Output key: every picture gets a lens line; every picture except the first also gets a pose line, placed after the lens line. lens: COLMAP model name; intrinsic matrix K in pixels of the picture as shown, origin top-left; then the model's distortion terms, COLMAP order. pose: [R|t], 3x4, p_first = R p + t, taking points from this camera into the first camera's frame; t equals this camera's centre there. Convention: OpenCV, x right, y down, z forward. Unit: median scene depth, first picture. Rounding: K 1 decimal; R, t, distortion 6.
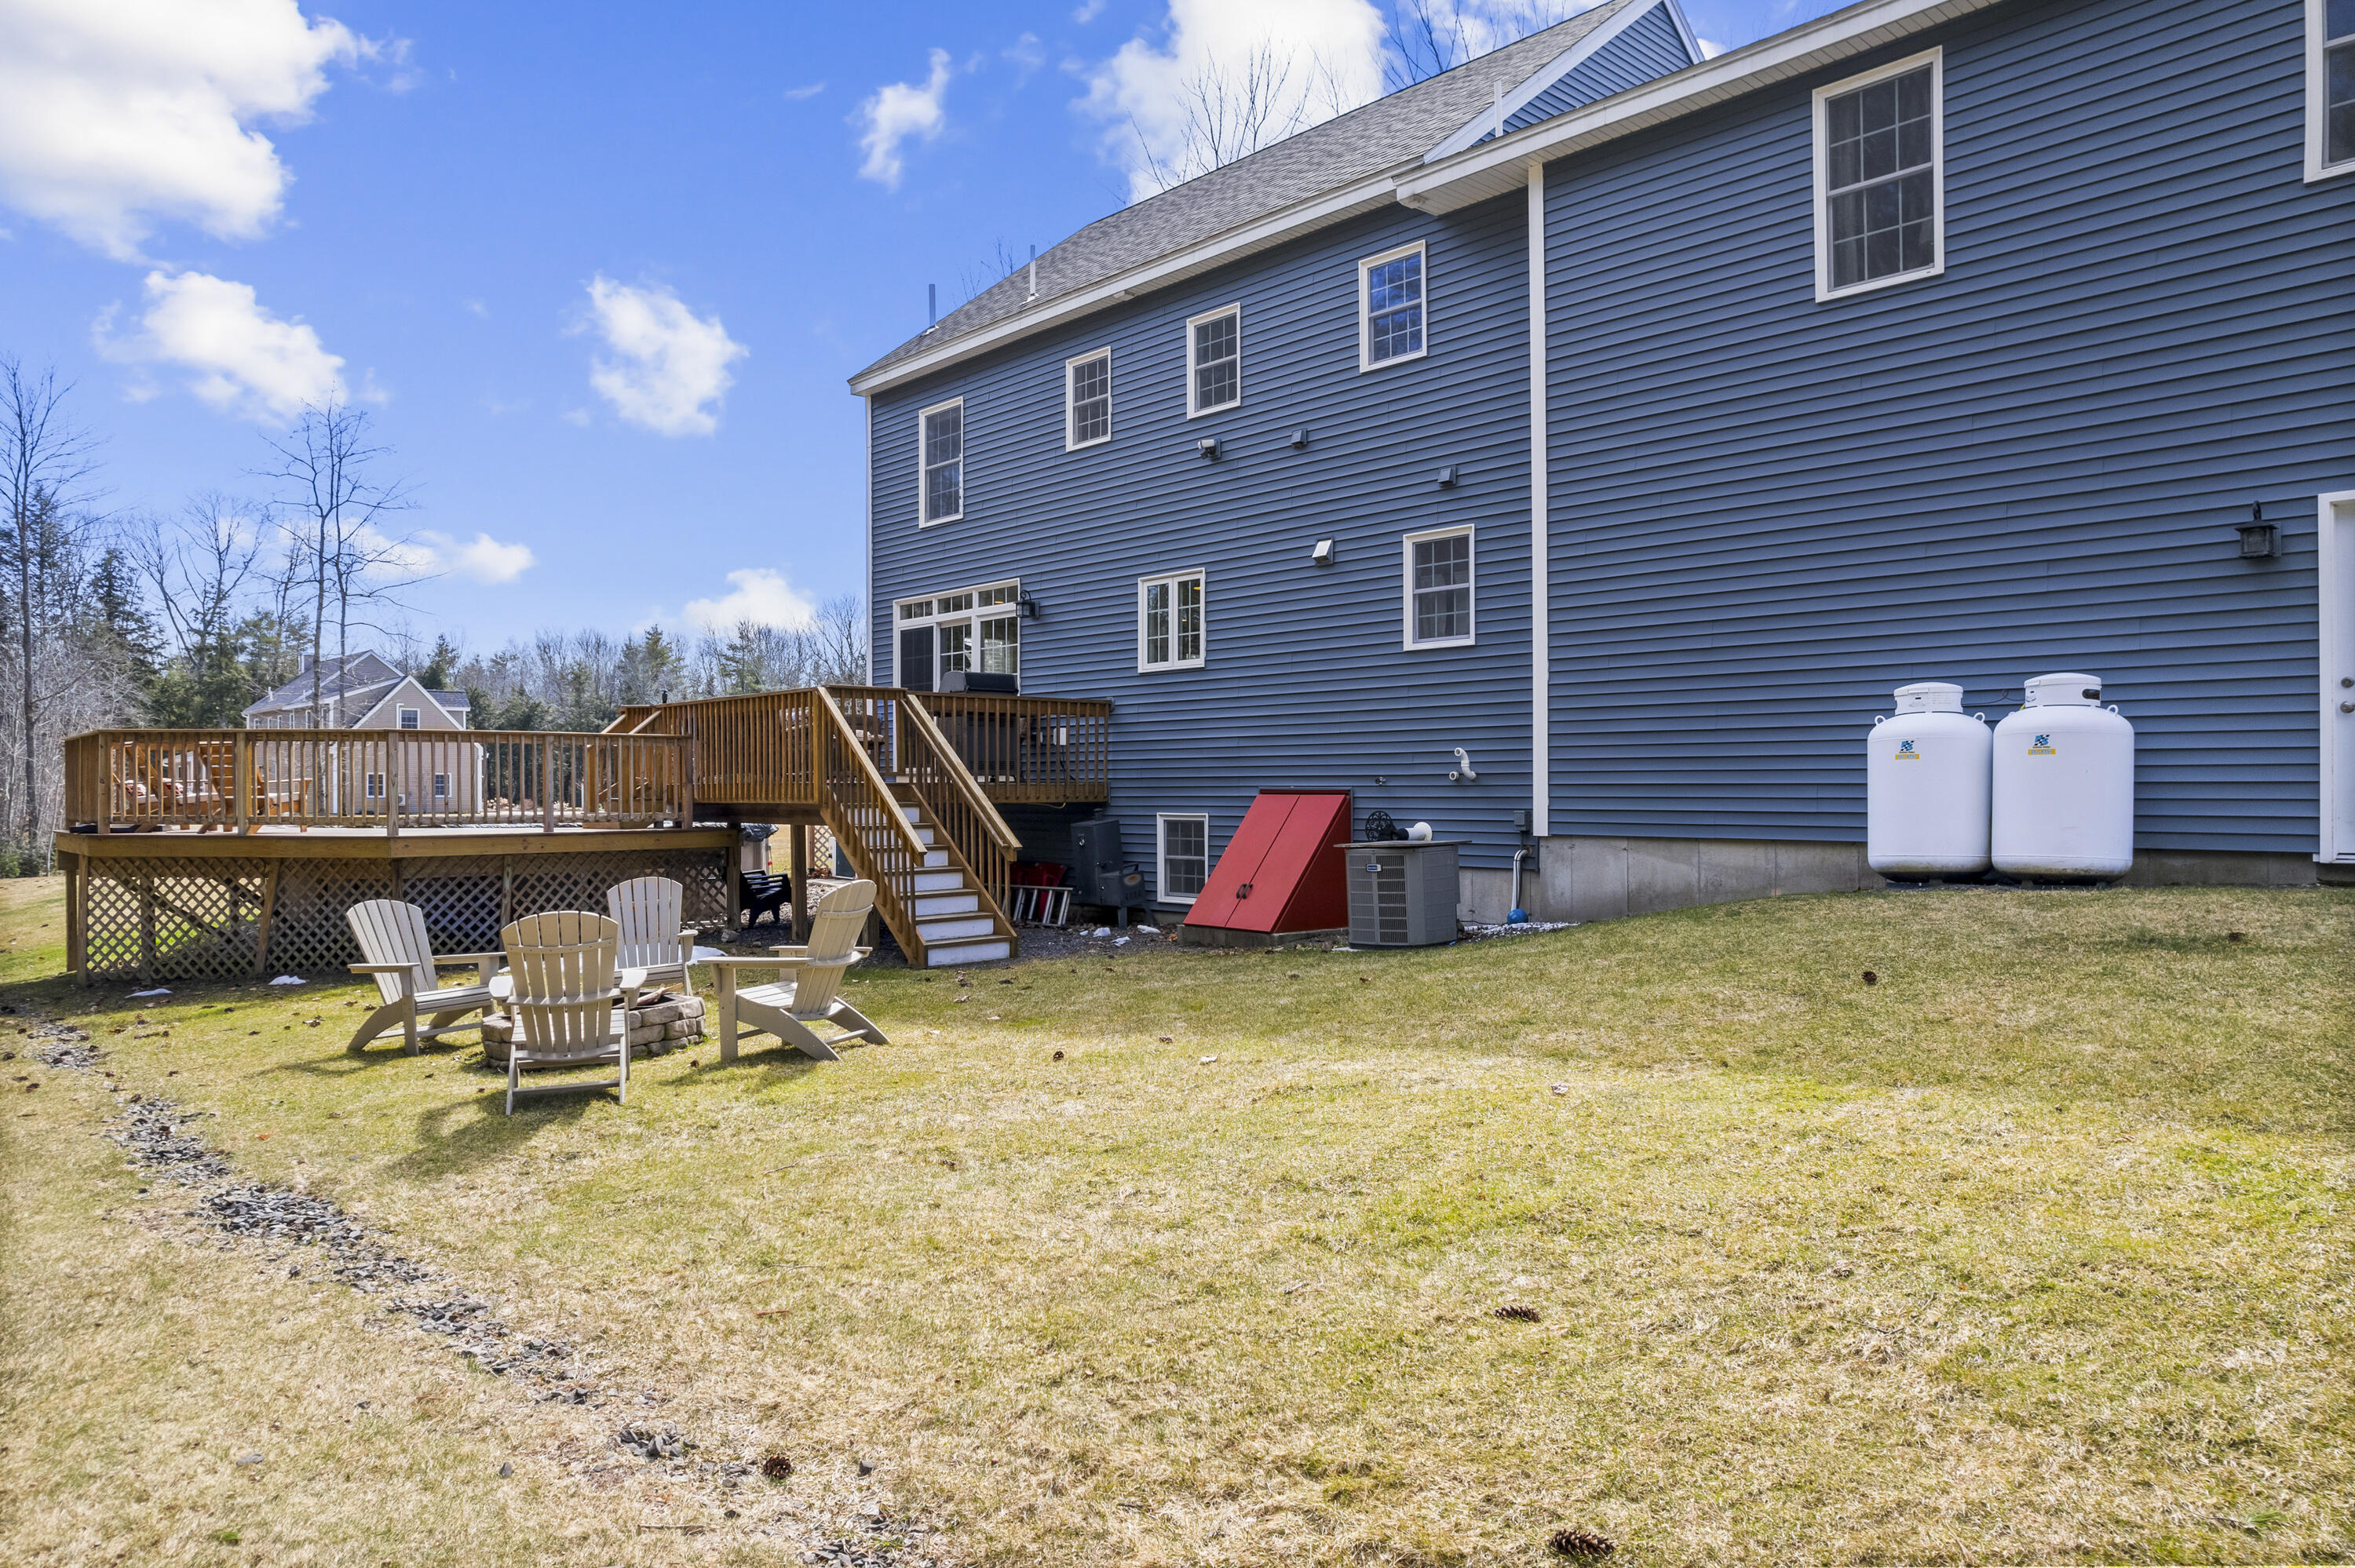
lens RADIAL K [[1510.8, 0, 1177.5], [0, 1510.8, 784.0], [0, 0, 1]] dist [-0.065882, 0.052279]
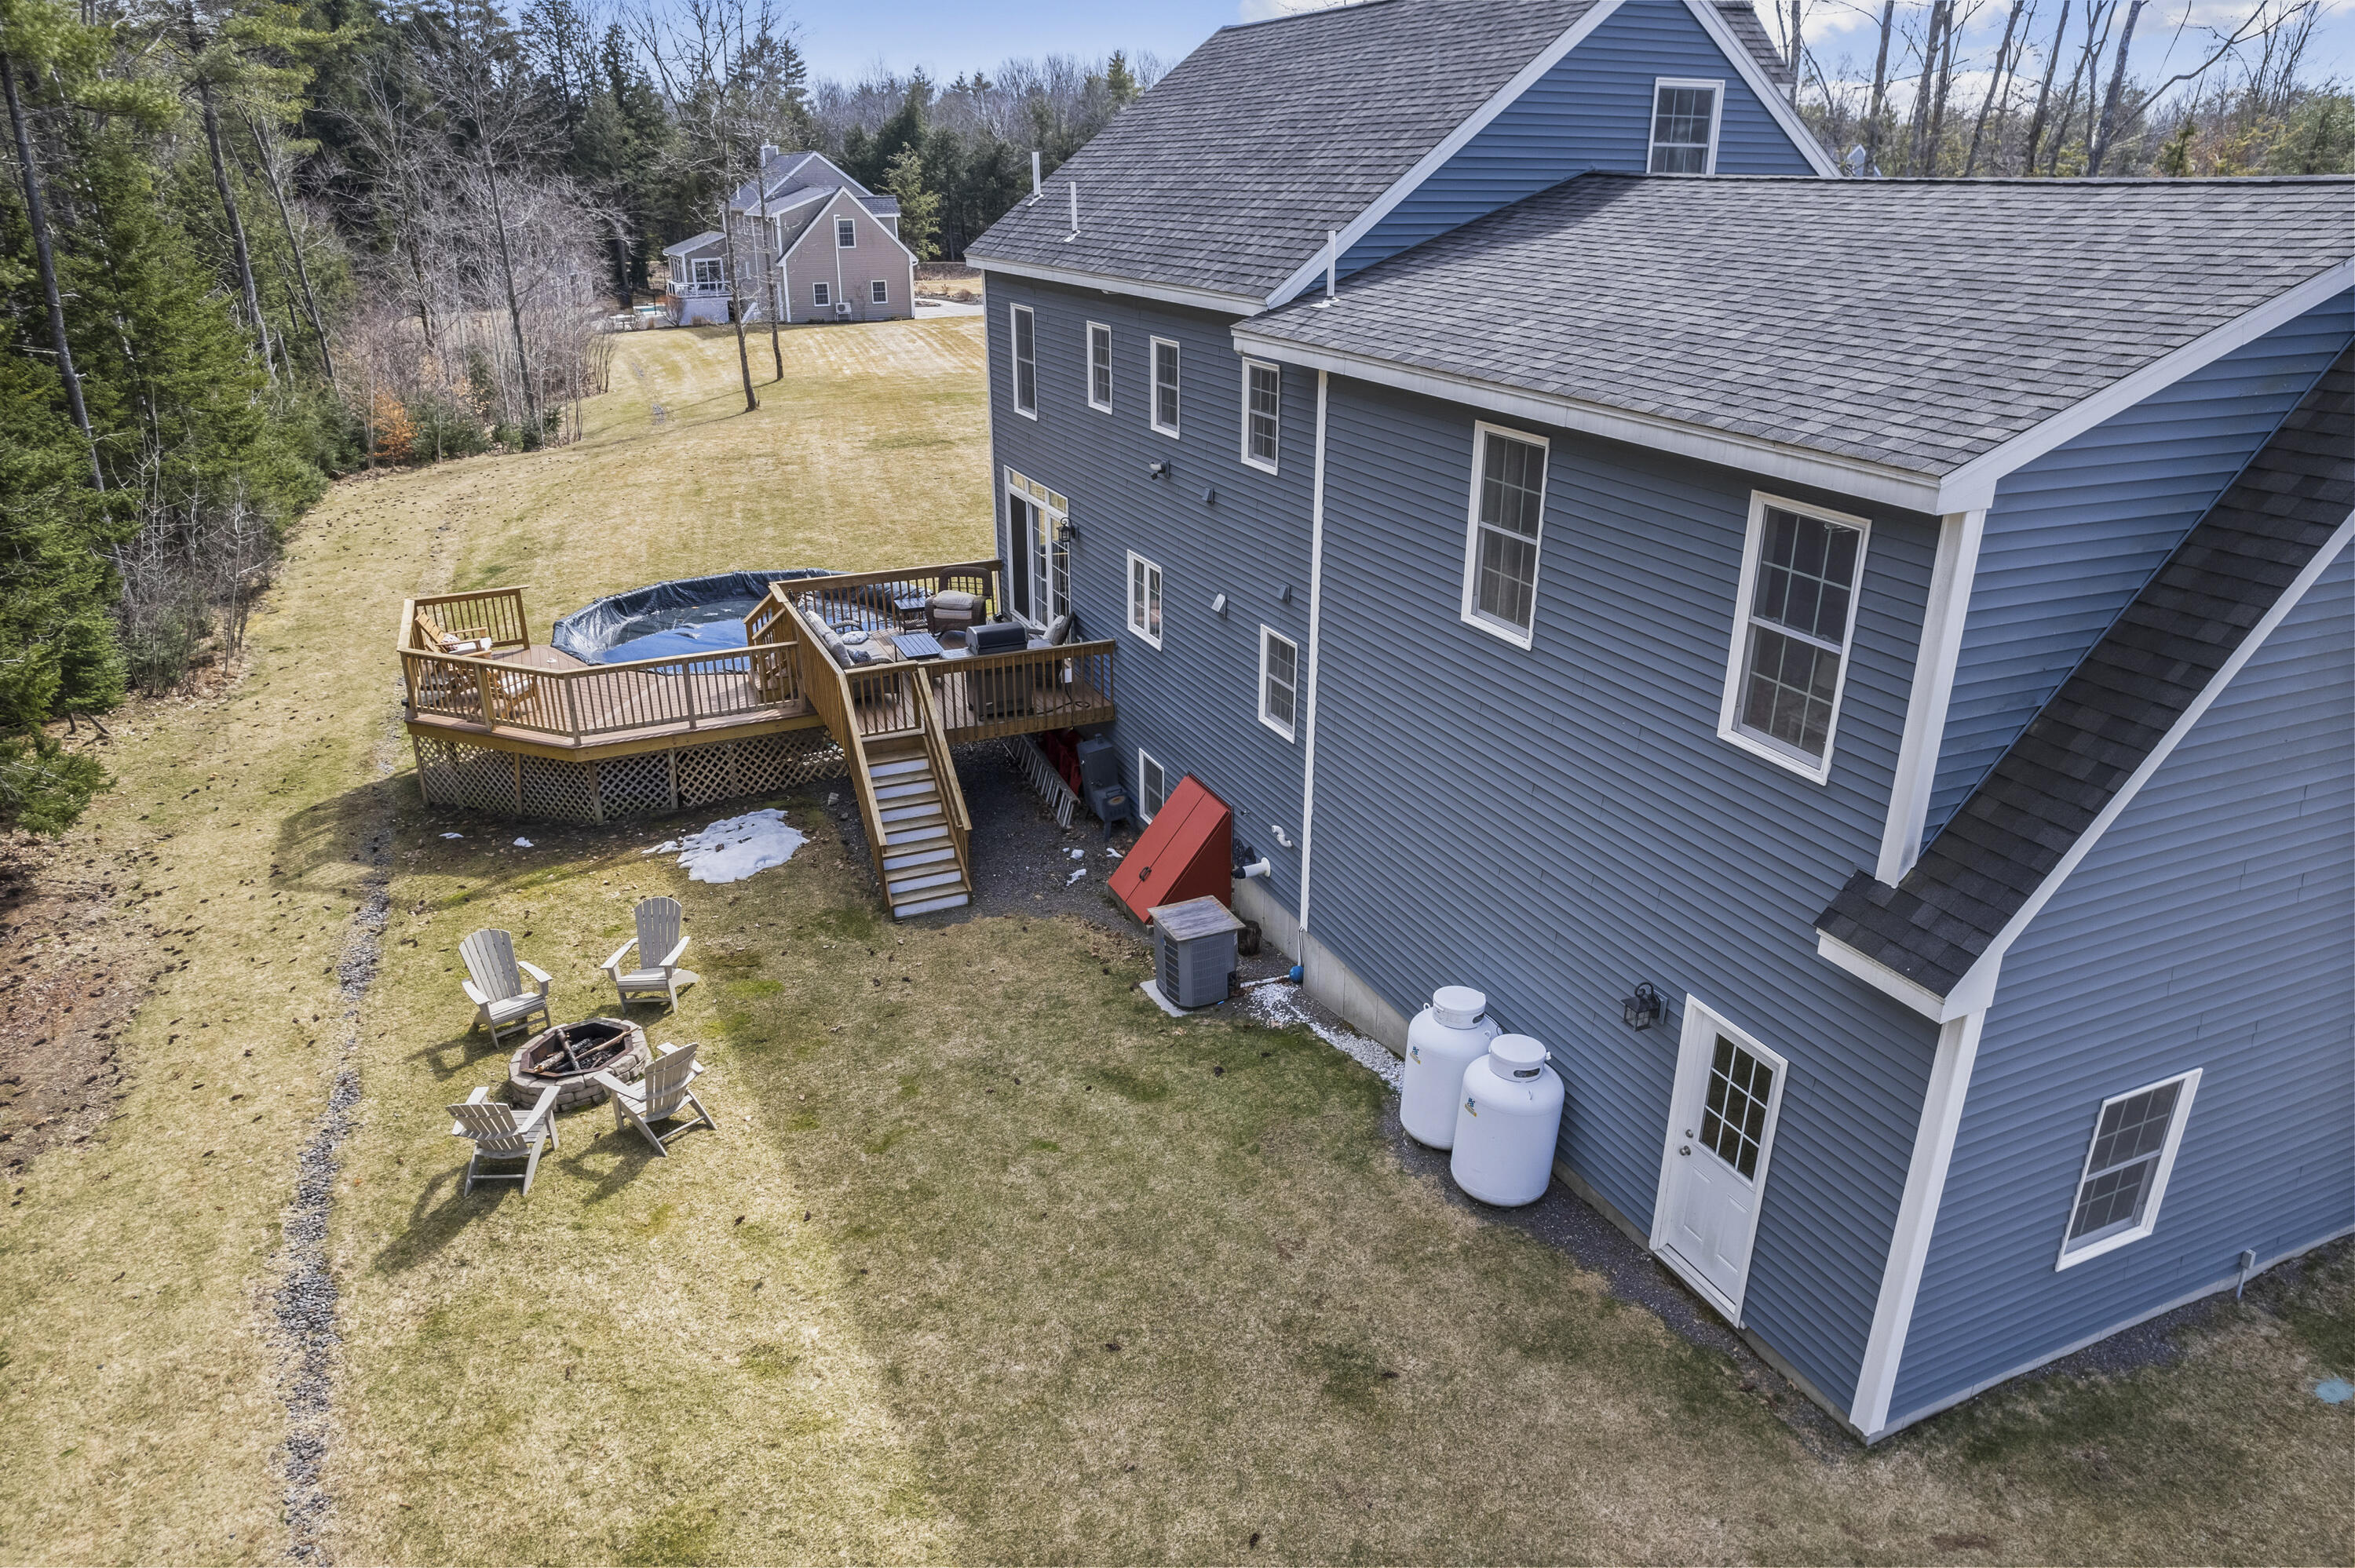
lens RADIAL K [[1492.8, 0, 1181.6], [0, 1492.8, 822.9], [0, 0, 1]] dist [-0.060073, -0.000413]
pose [[0.948934, 0.128868, -0.287955, 0.454049], [-0.001935, 0.915124, 0.403167, -0.500217], [0.315470, -0.382021, 0.868642, -0.049677]]
